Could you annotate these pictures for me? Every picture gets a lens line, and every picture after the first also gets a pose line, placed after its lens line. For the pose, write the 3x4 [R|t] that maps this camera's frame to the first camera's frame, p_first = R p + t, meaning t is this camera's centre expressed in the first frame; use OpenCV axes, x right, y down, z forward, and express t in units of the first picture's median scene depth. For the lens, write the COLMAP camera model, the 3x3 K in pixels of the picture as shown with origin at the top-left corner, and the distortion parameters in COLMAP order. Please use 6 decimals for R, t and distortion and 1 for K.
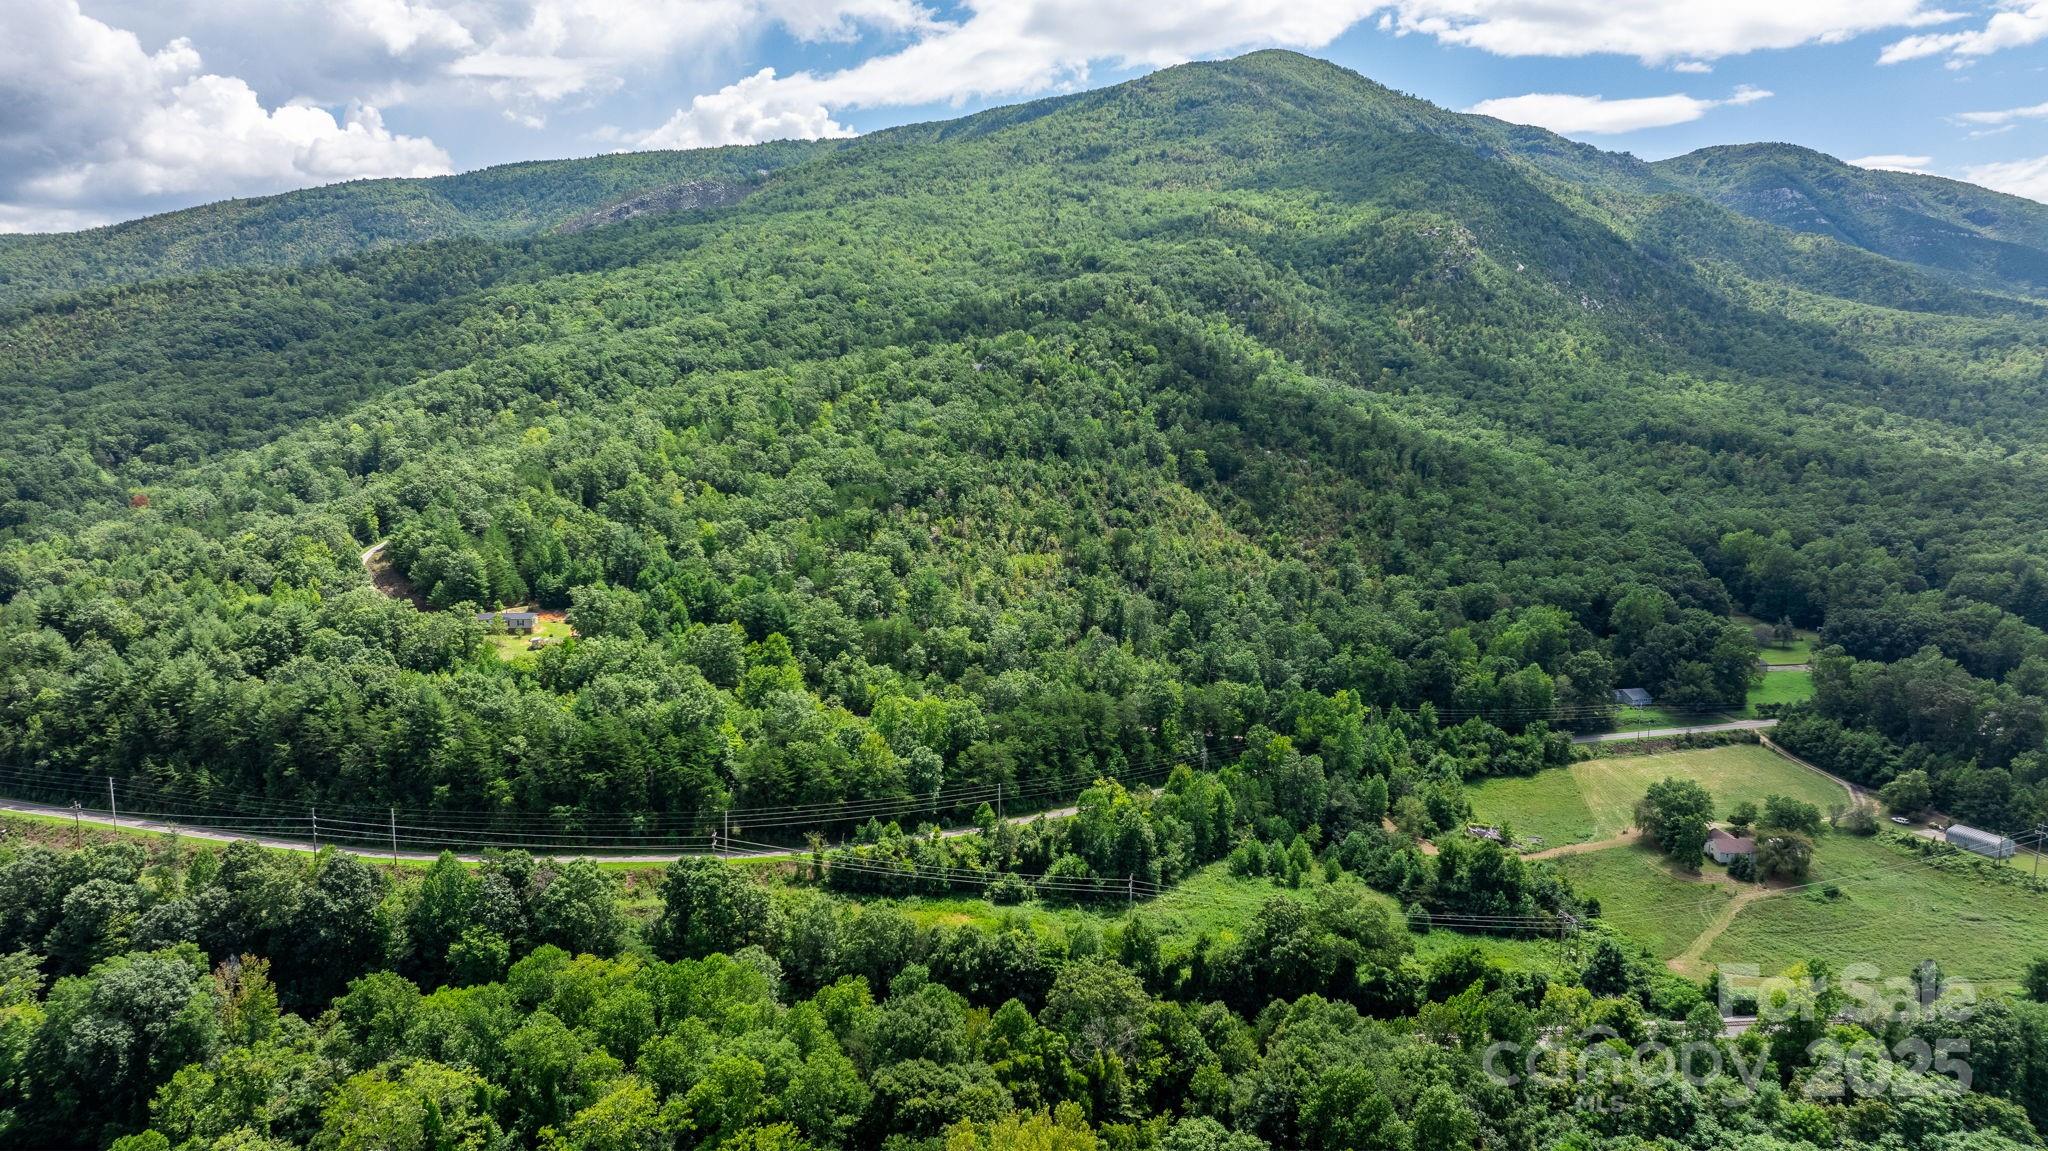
lens RADIAL K [[1434.5, 0, 1026.6], [0, 1434.5, 577.0], [0, 0, 1]] dist [-0.035647, 0.024139]
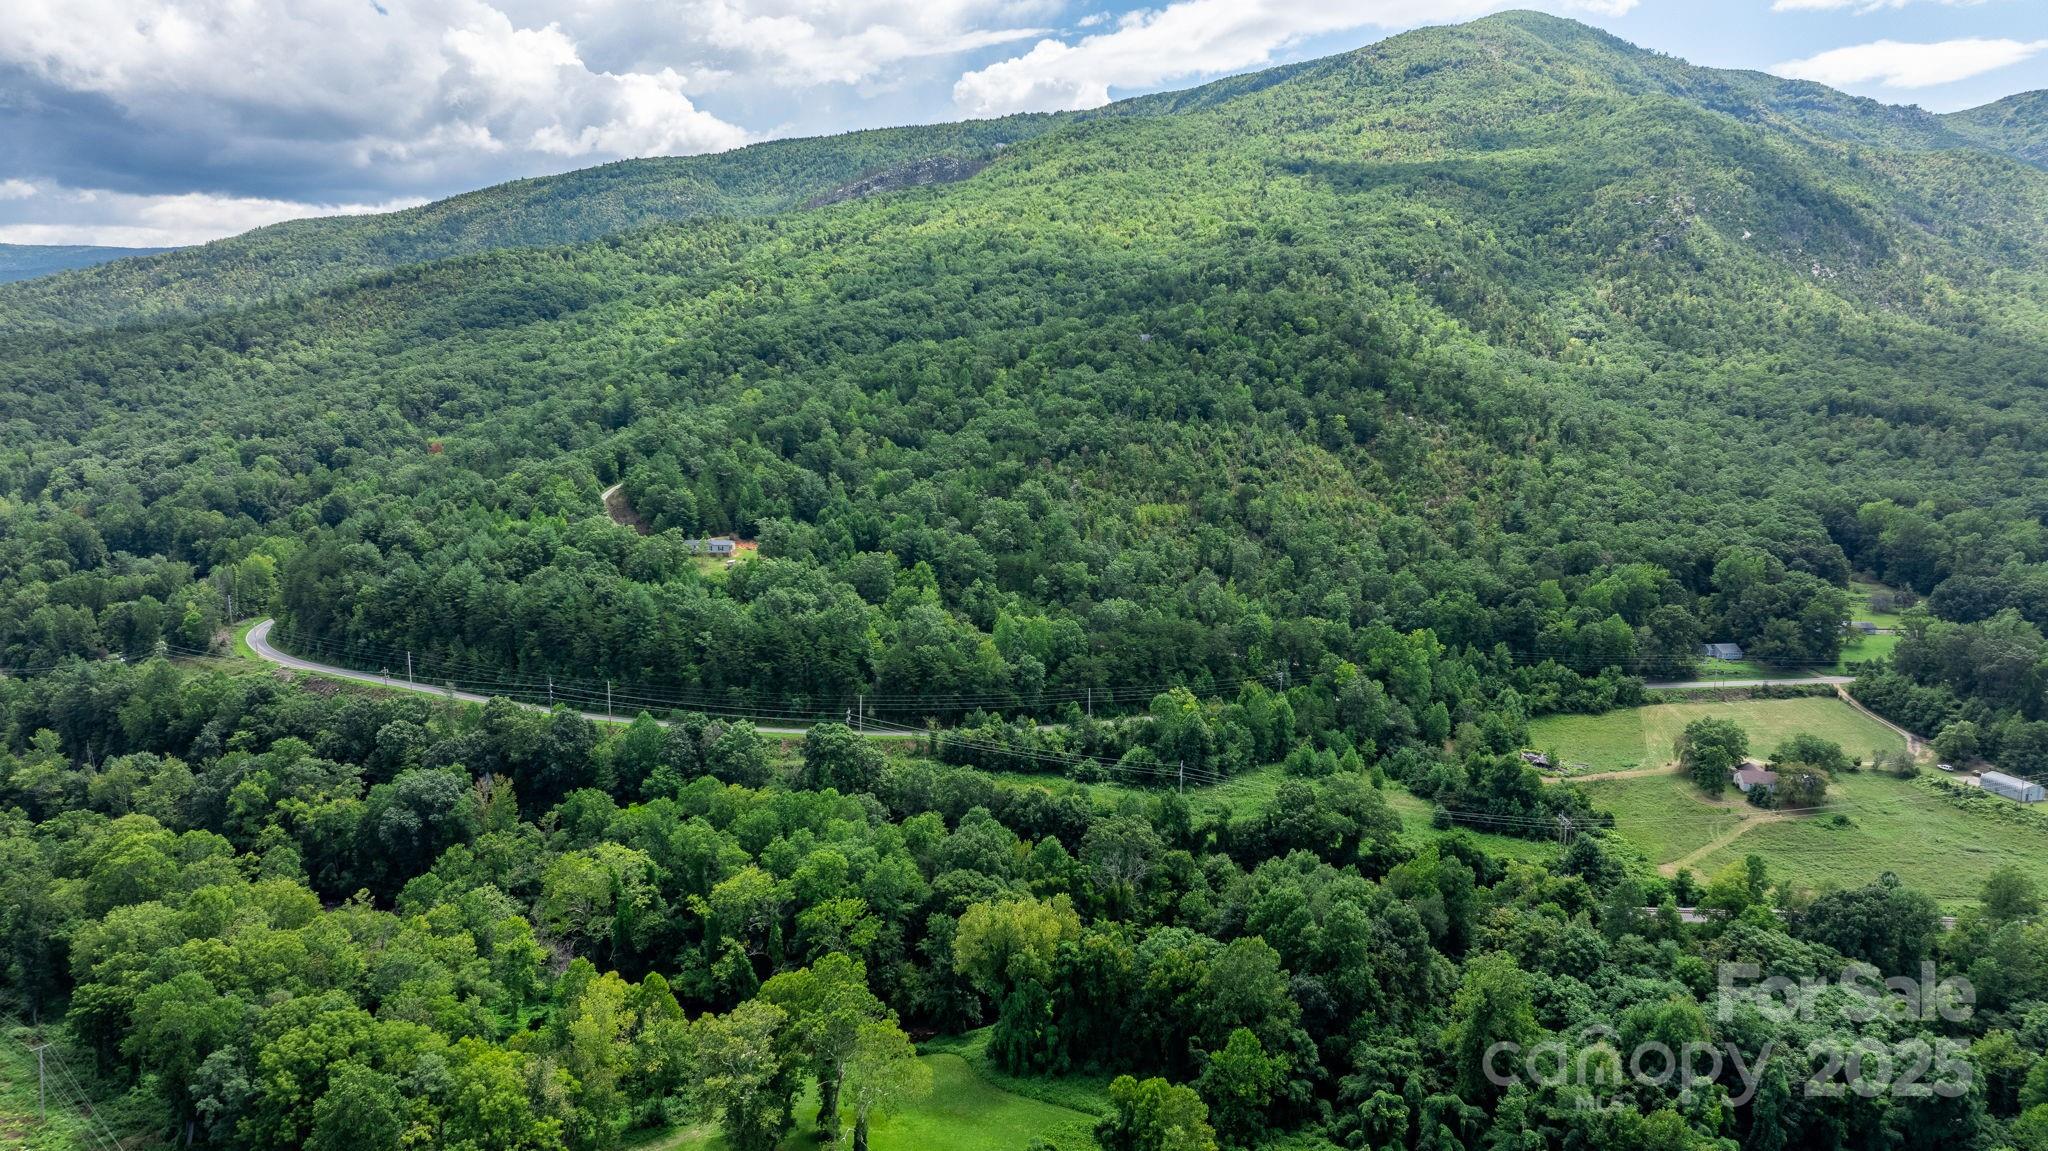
lens RADIAL K [[1434.5, 0, 1025.2], [0, 1434.5, 576.3], [0, 0, 1]] dist [-0.035647, 0.024139]
pose [[0.985436, 0.029276, -0.167510, 0.096950], [-0.025603, 0.999383, 0.024045, 0.017888], [0.168110, -0.019406, 0.985577, -0.146309]]
